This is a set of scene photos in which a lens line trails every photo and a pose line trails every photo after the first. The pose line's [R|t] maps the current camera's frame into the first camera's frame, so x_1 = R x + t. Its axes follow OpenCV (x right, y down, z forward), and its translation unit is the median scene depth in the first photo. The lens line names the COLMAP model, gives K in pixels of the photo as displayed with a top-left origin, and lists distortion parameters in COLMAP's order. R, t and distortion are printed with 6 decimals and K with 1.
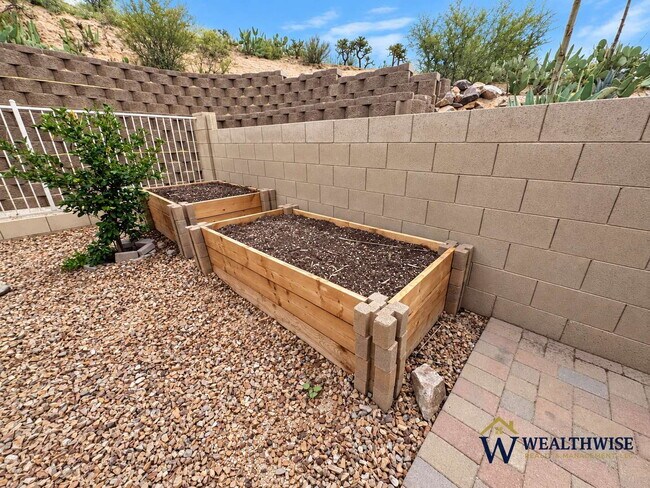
lens RADIAL K [[257.5, 0, 325.7], [0, 257.5, 242.7], [0, 0, 1]] dist [-0.002874, -0.000286]
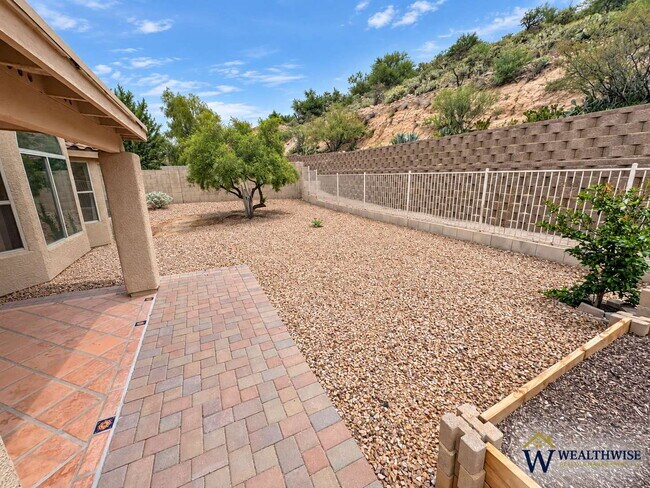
lens RADIAL K [[257.5, 0, 325.0], [0, 257.5, 242.8], [0, 0, 1]] dist [-0.002874, -0.000286]
pose [[-0.369097, 0.245356, -0.896419, 0.590579], [-0.307010, 0.878191, 0.366777, -0.288508], [0.877218, 0.410586, -0.248811, 0.239520]]
